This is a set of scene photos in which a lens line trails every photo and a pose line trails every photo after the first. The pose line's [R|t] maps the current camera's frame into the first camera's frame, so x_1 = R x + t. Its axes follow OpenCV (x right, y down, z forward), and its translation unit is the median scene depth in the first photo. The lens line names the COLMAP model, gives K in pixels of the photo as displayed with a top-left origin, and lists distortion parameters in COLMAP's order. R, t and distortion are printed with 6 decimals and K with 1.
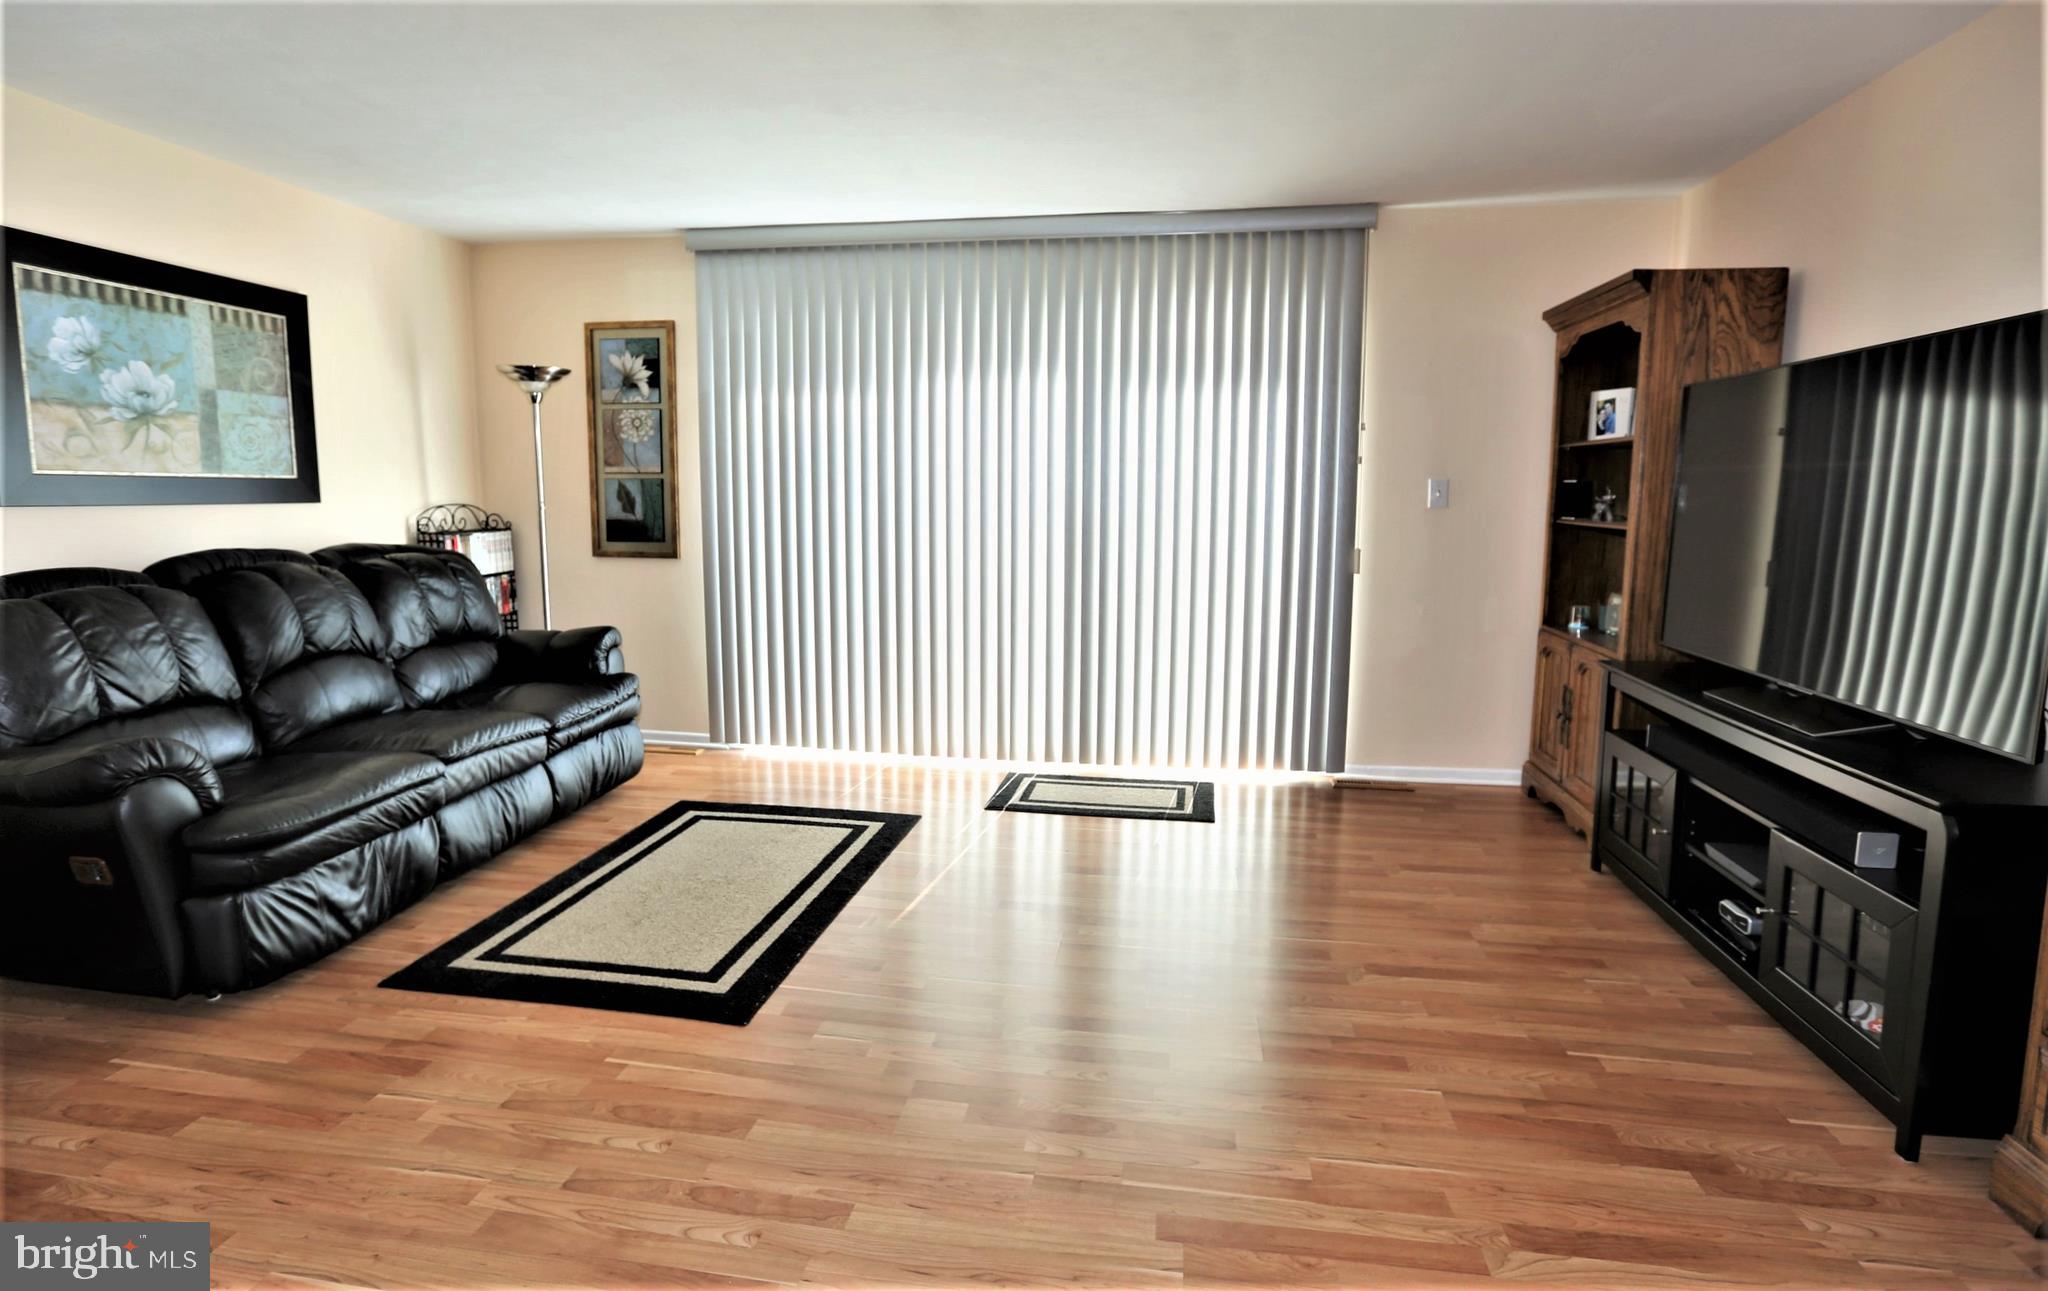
lens RADIAL K [[991.6, 0, 1018.5], [0, 991.6, 610.8], [0, 0, 1]] dist [-0.028398, 0.000446]
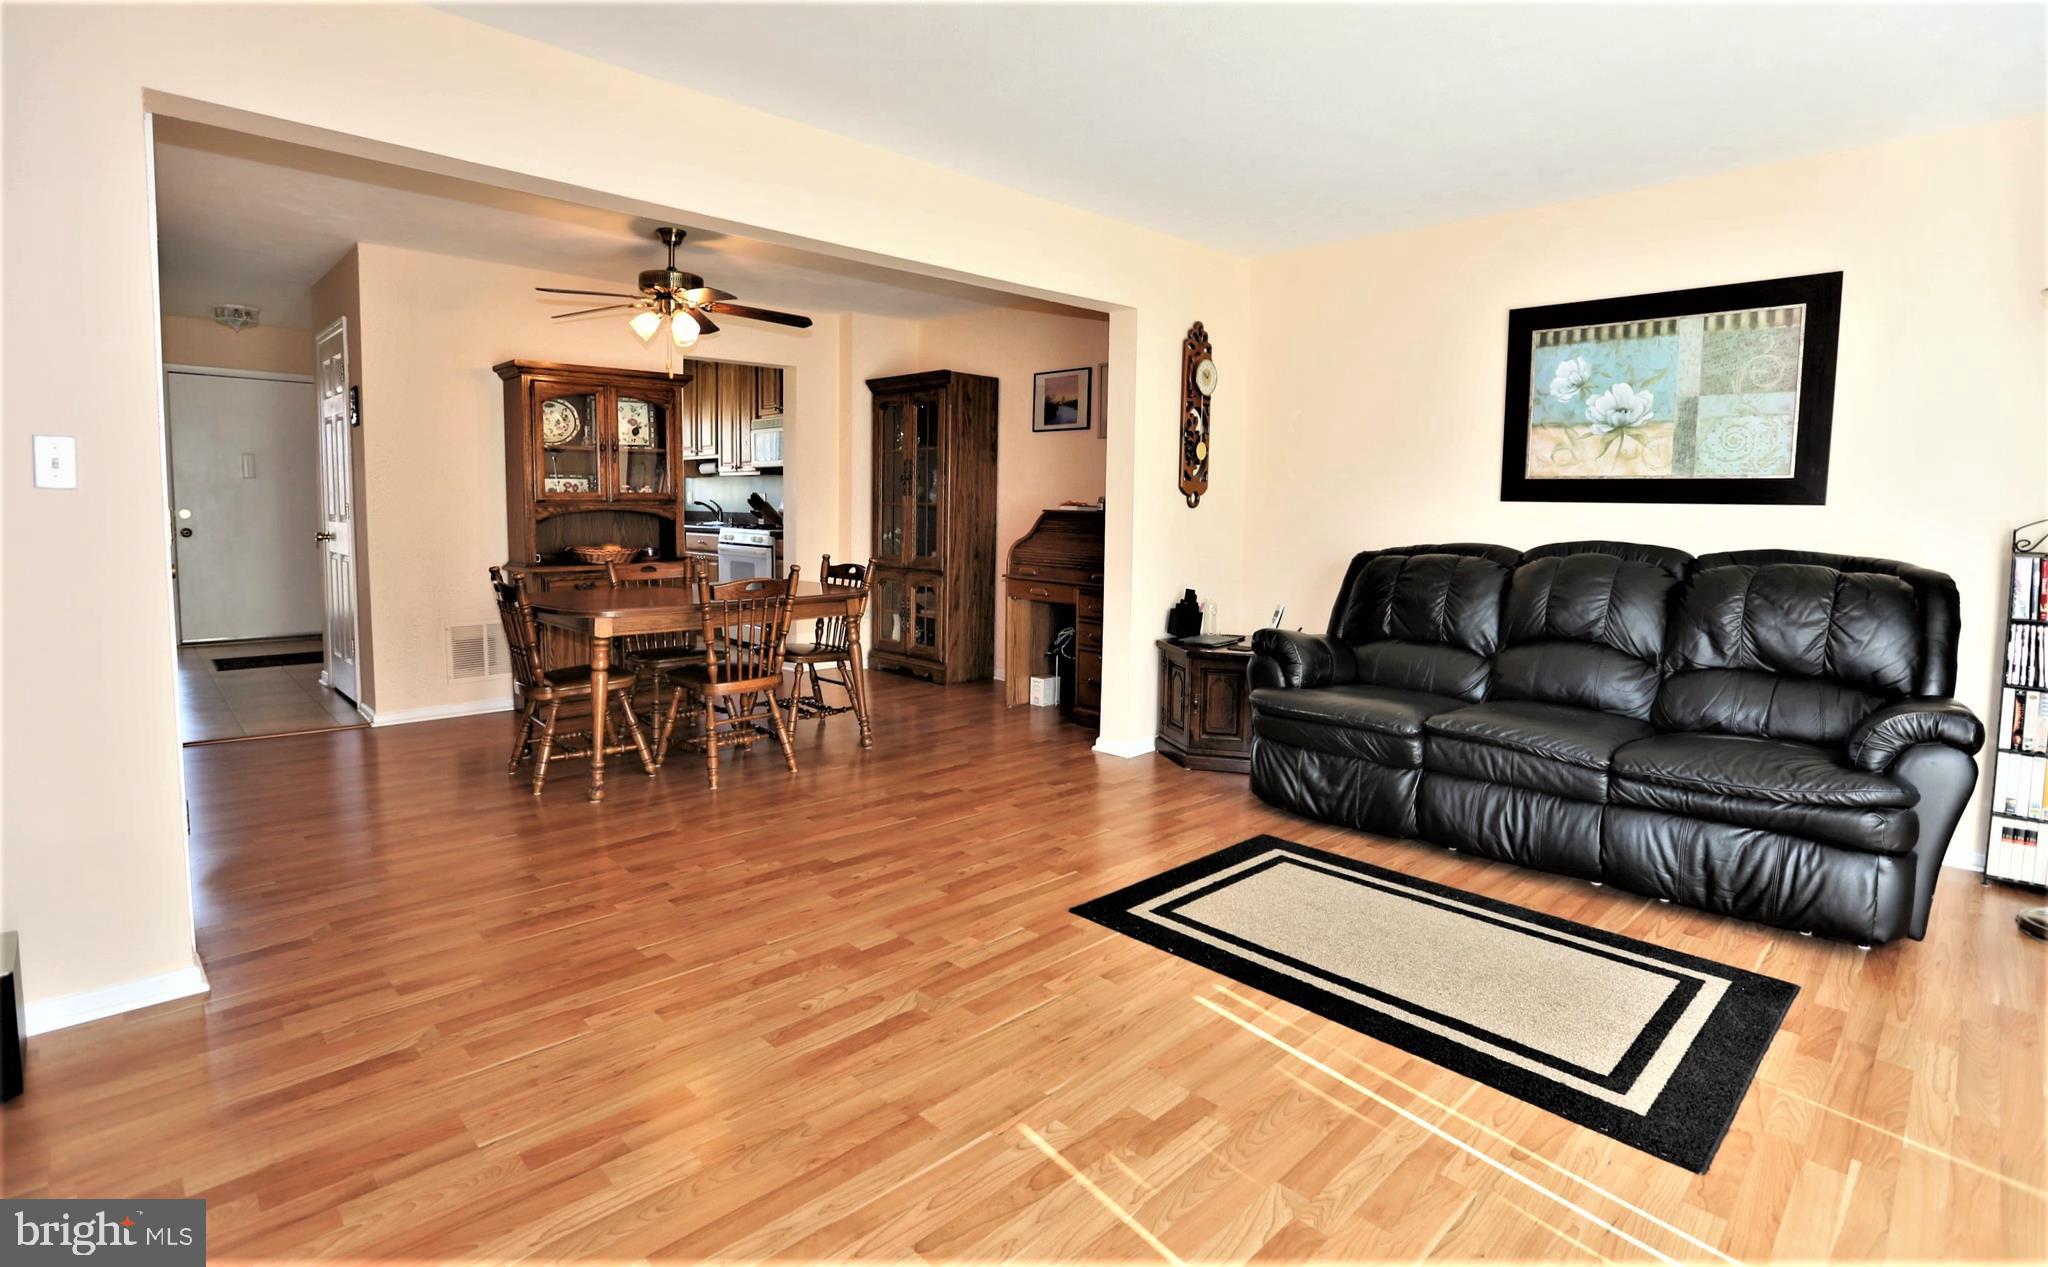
lens RADIAL K [[982.9, 0, 1025.5], [0, 982.9, 586.1], [0, 0, 1]] dist [-0.030590, 0.000454]
pose [[-0.595799, 0.057284, -0.801088, 0.522614], [-0.107006, 0.982898, 0.149869, -0.113813], [0.795973, 0.175013, -0.579480, 1.173634]]
